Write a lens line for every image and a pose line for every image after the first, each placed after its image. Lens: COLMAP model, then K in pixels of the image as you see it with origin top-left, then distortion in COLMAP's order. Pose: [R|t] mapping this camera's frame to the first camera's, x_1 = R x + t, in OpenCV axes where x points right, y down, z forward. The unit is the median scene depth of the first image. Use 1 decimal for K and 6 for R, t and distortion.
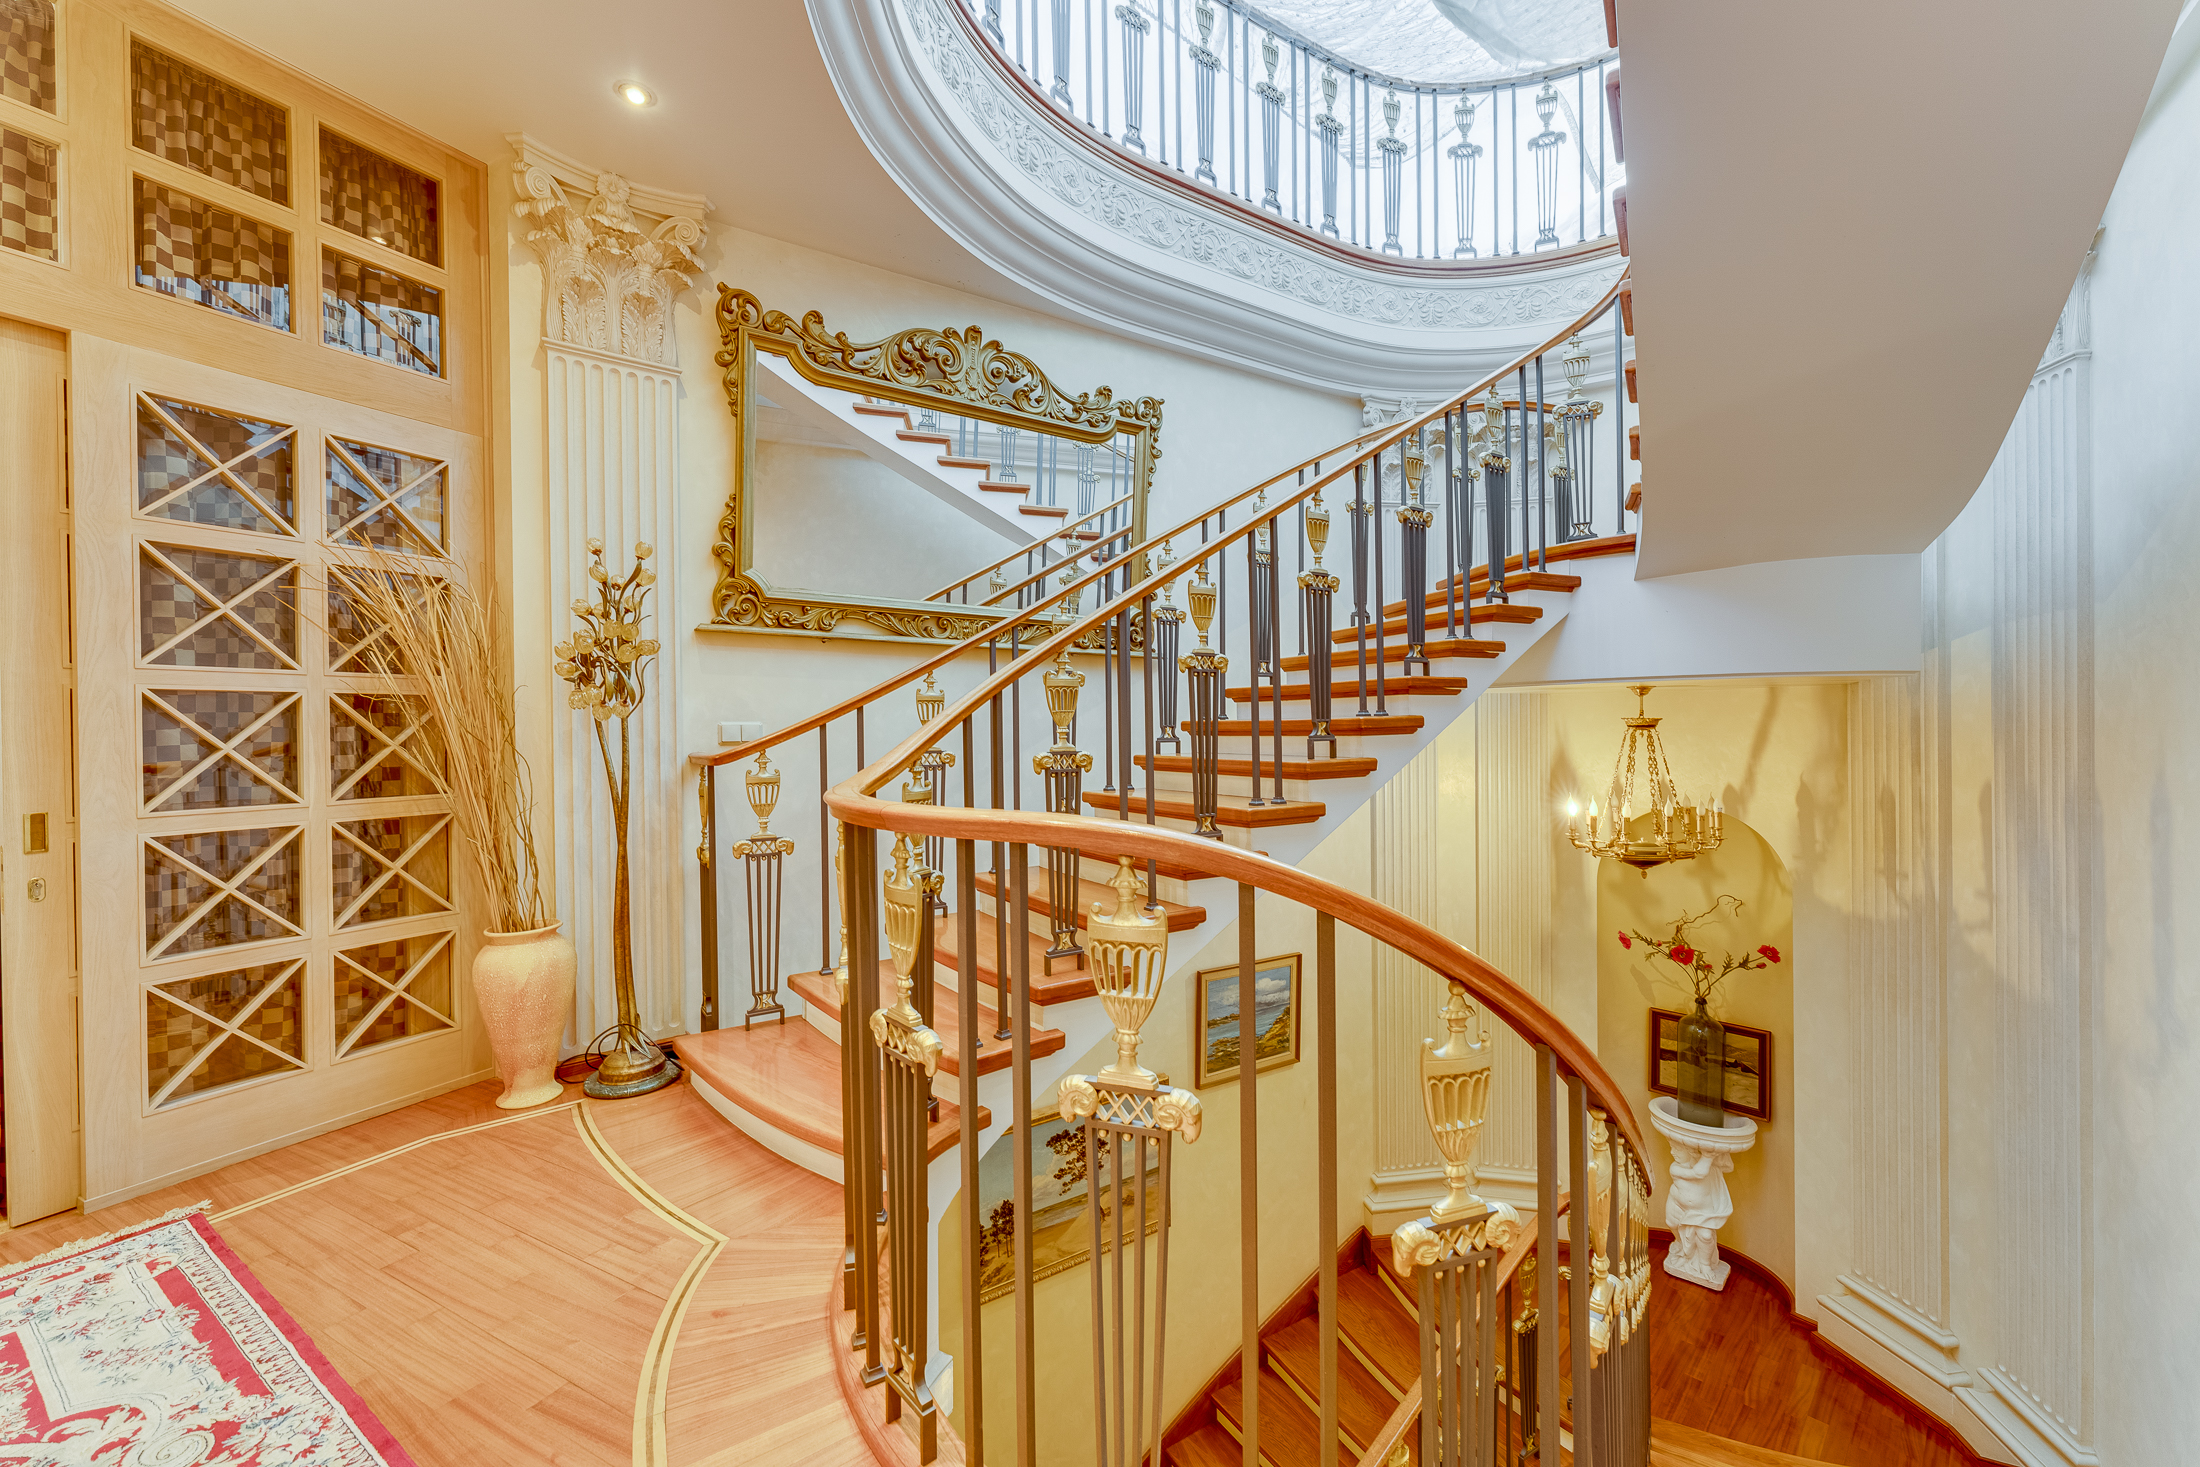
lens RADIAL K [[892.6, 0, 1100.0], [0, 892.6, 733.5], [0, 0, 1]] dist [-0.000751, -0.000416]
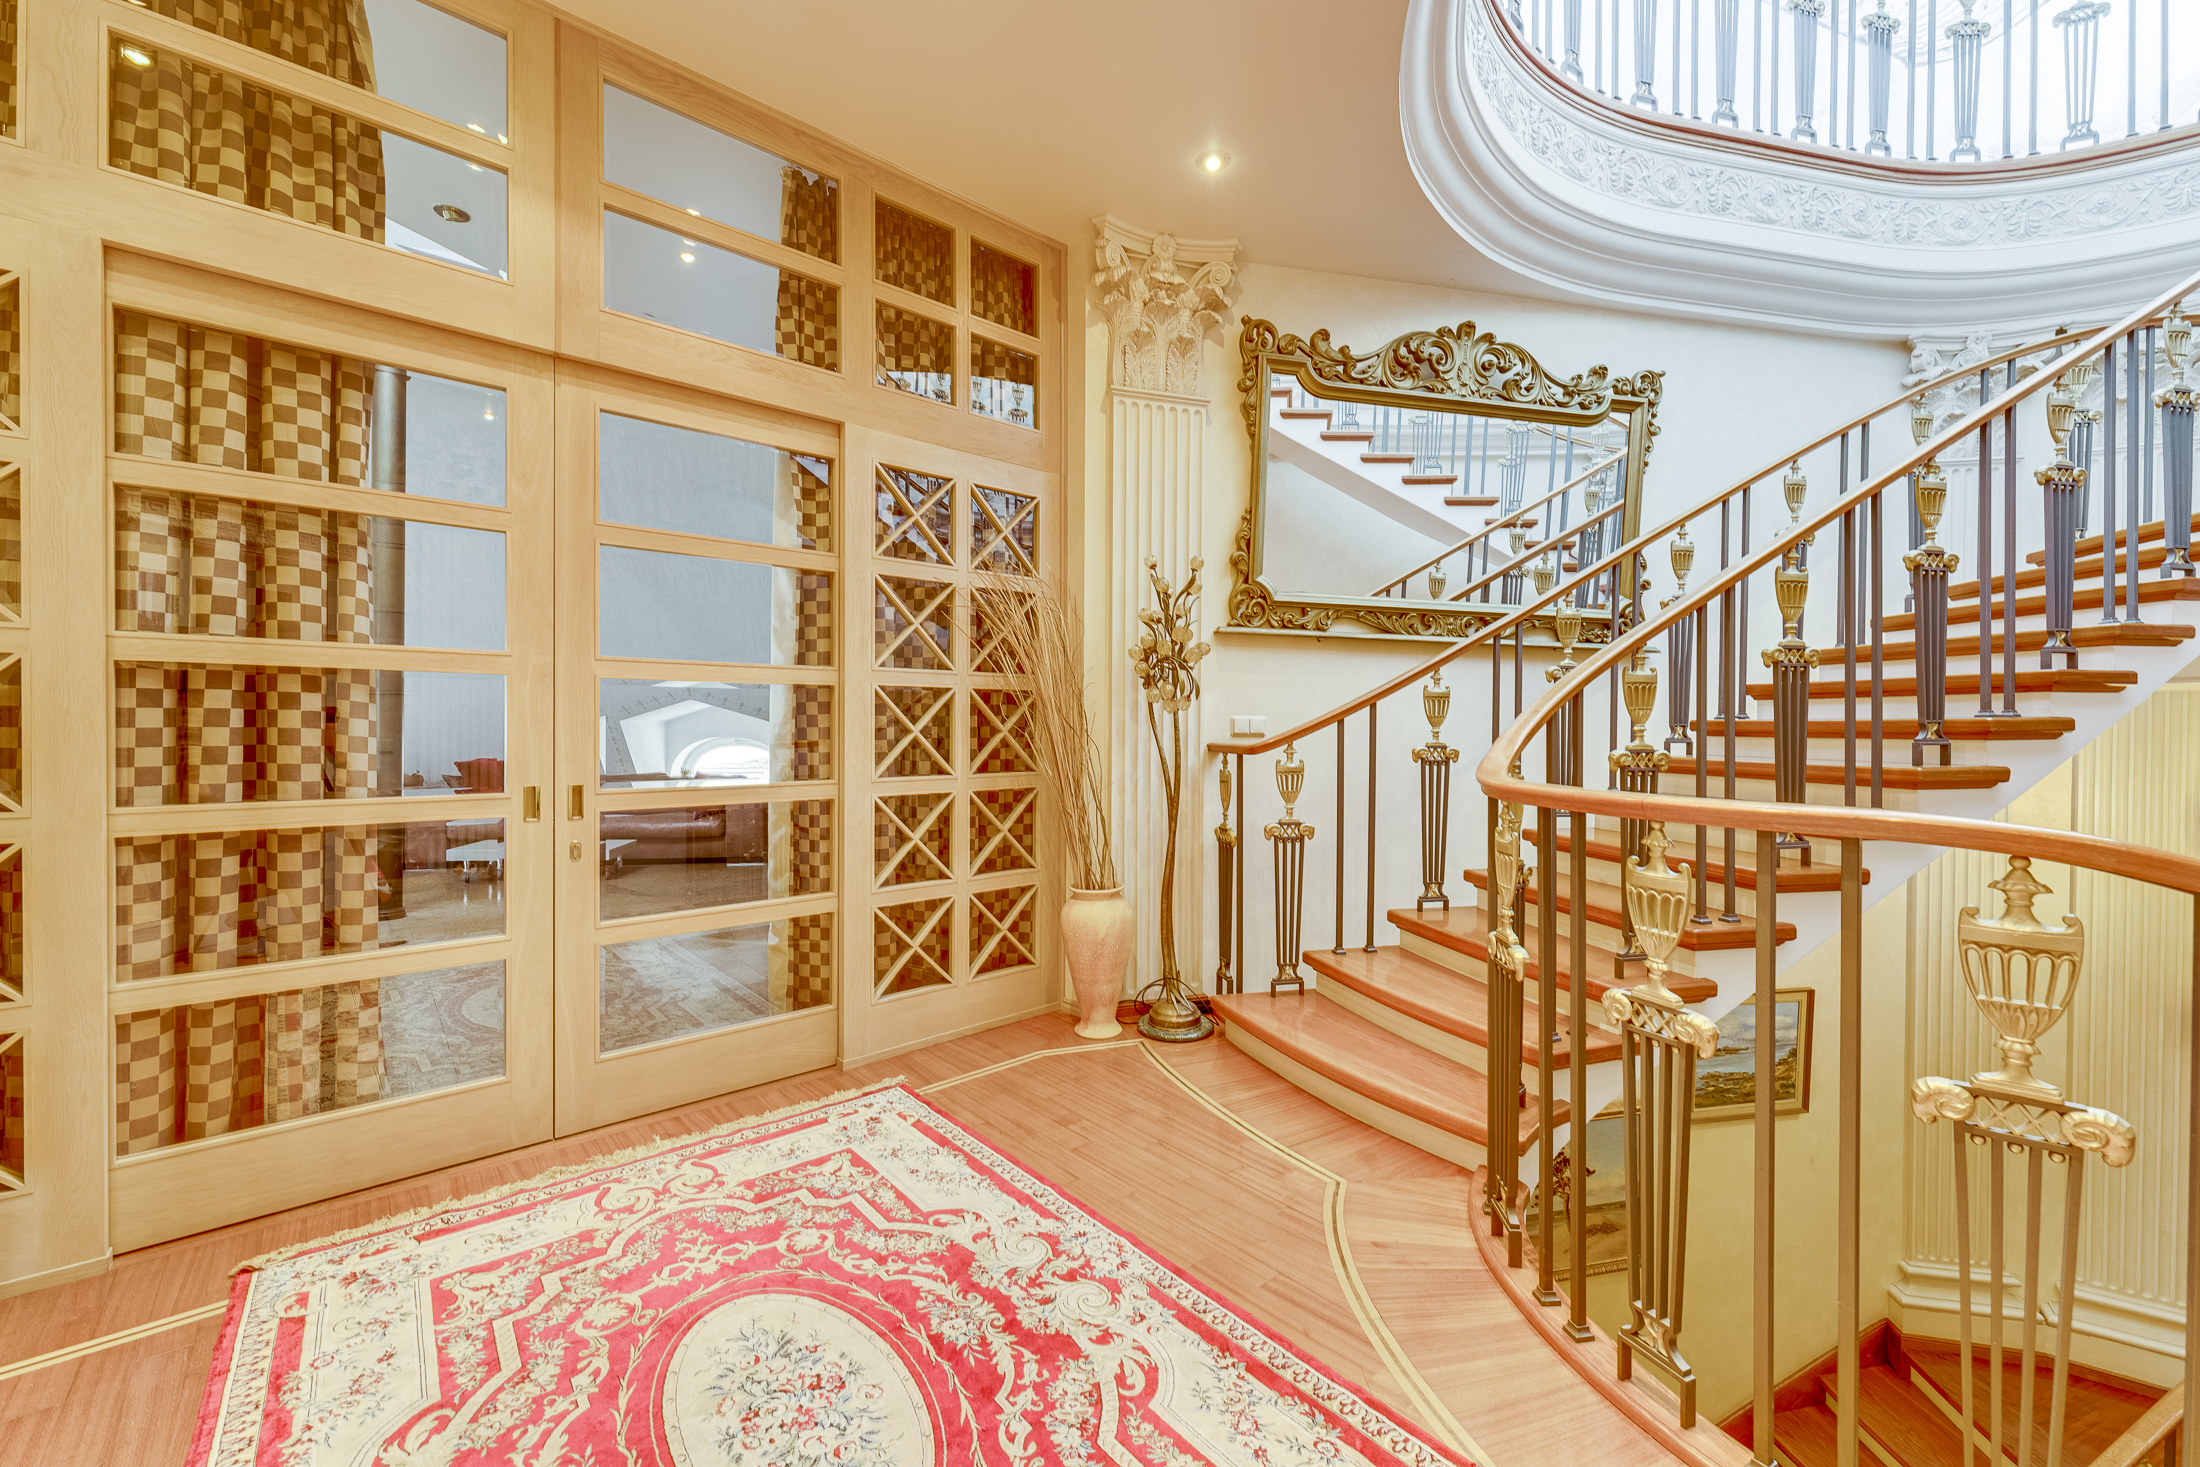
lens RADIAL K [[896.2, 0, 1120.5], [0, 896.2, 733.5], [0, 0, 1]] dist [-0.001047, 0.000377]
pose [[0.937320, 0.017474, -0.348032, -0.174669], [-0.016195, 0.999847, 0.006585, 0.004262], [0.348094, -0.000536, 0.937459, -0.087504]]
